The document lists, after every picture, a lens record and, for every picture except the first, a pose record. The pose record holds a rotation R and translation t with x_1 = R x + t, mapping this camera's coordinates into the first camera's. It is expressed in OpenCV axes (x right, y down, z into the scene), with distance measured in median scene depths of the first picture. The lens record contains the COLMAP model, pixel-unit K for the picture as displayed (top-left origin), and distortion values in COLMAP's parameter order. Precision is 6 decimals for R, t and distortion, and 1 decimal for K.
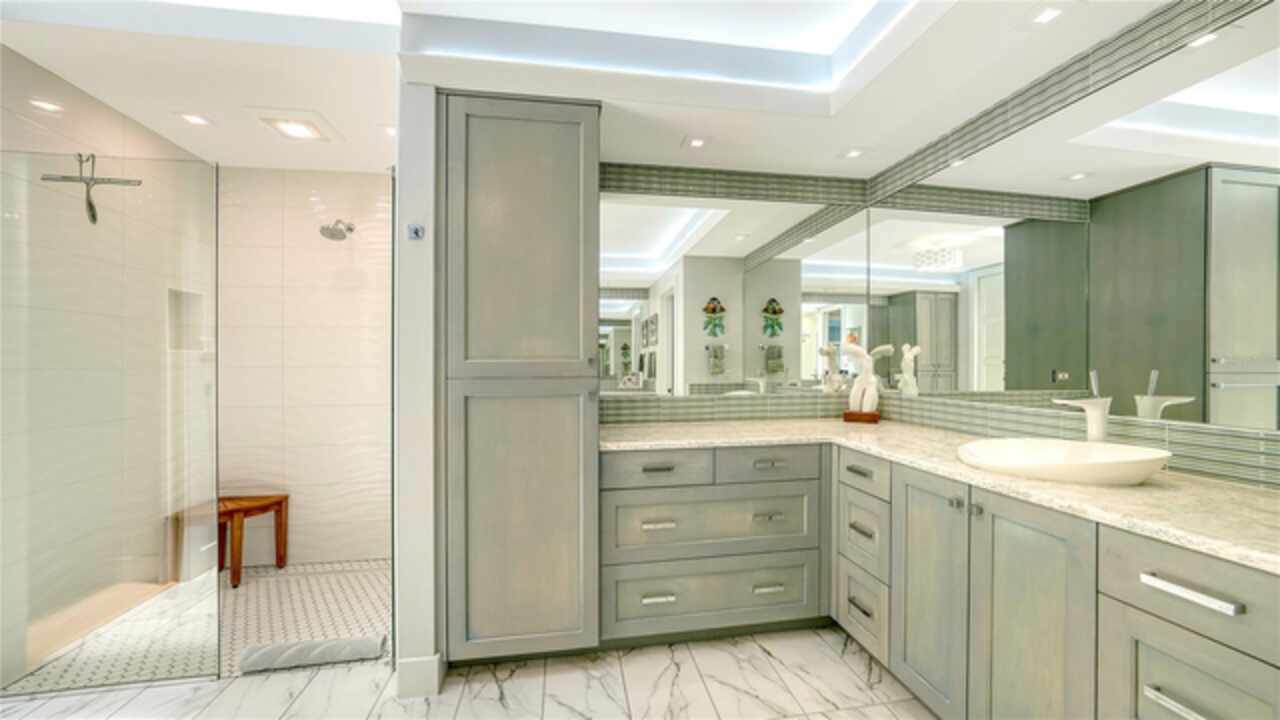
lens RADIAL K [[489.7, 0, 645.1], [0, 489.7, 351.8], [0, 0, 1]] dist [-0.013247, 0.000321]
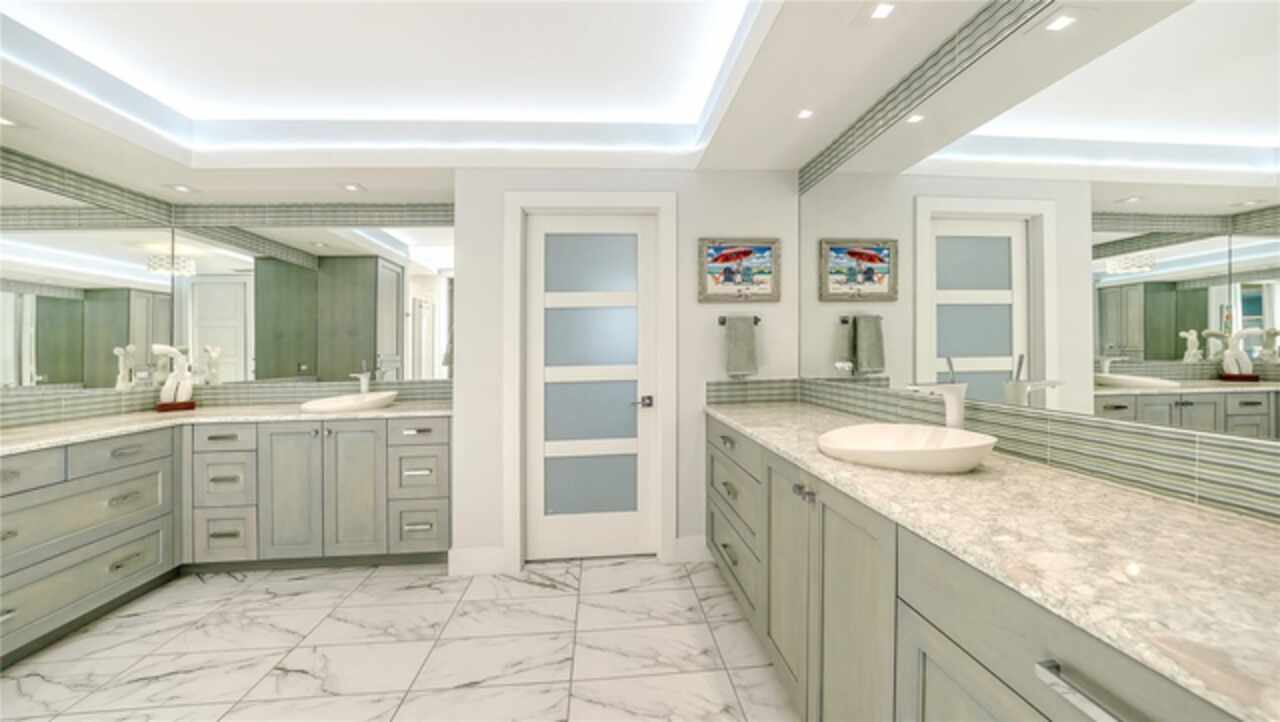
lens RADIAL K [[445.2, 0, 644.2], [0, 445.2, 358.0], [0, 0, 1]] dist [-0.019345, 0.000039]
pose [[0.080296, -0.013846, 0.996675, -0.607328], [0.000203, 0.999904, 0.013875, 0.001786], [-0.996771, -0.000912, 0.080291, -0.256350]]
